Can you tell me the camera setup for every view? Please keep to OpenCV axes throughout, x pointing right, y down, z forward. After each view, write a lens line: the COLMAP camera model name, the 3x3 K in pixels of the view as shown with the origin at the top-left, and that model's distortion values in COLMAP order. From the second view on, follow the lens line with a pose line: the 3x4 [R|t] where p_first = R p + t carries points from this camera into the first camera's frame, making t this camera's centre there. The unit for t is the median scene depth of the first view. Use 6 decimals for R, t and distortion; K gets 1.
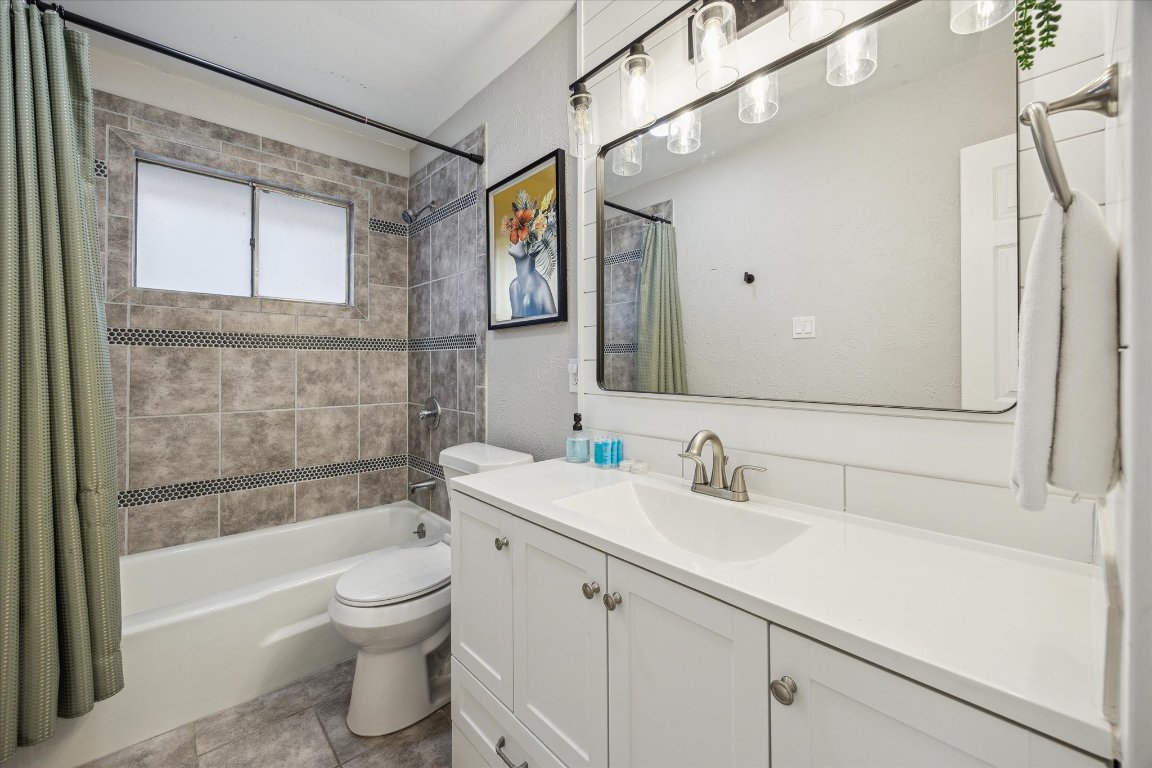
lens RADIAL K [[446.2, 0, 575.7], [0, 446.2, 377.2], [0, 0, 1]] dist [-0.000802, 0.000050]
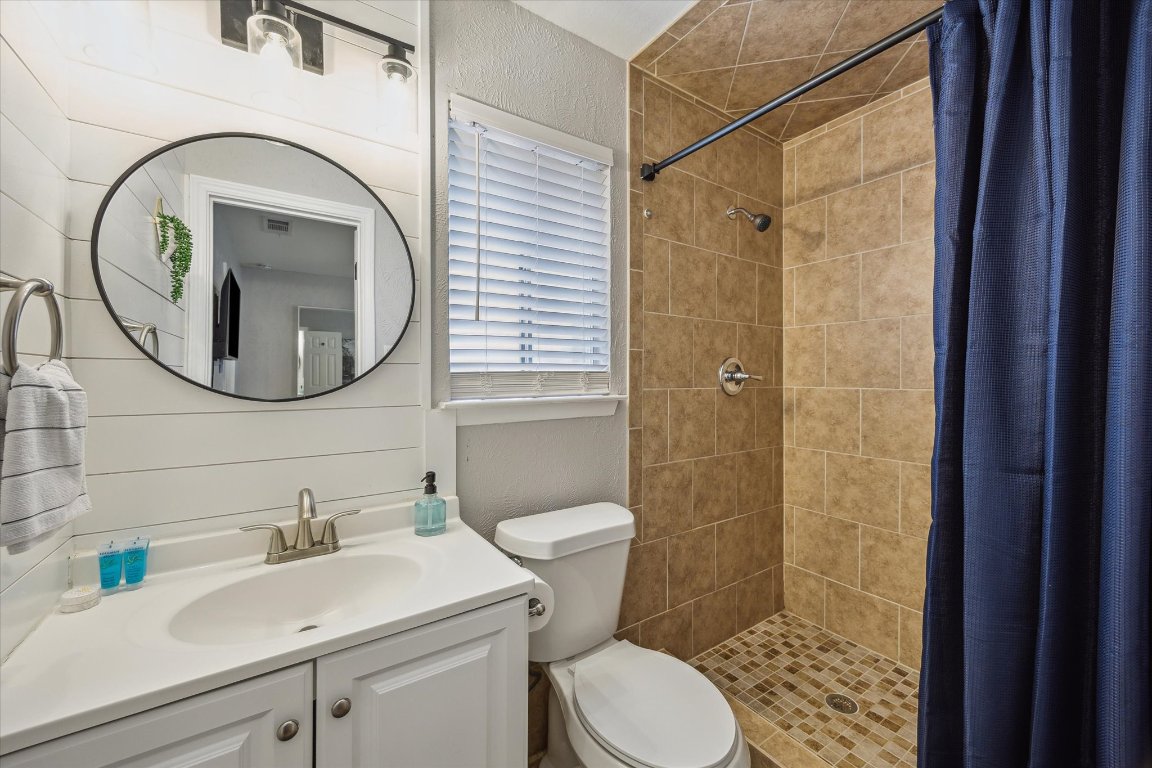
lens RADIAL K [[446.2, 0, 575.7], [0, 446.2, 377.2], [0, 0, 1]] dist [-0.000802, 0.000050]
pose [[0.148907, 0.004016, 0.988843, -0.528307], [0.003221, 0.999984, -0.004546, -0.108957], [-0.988846, 0.003862, 0.148892, 0.283030]]
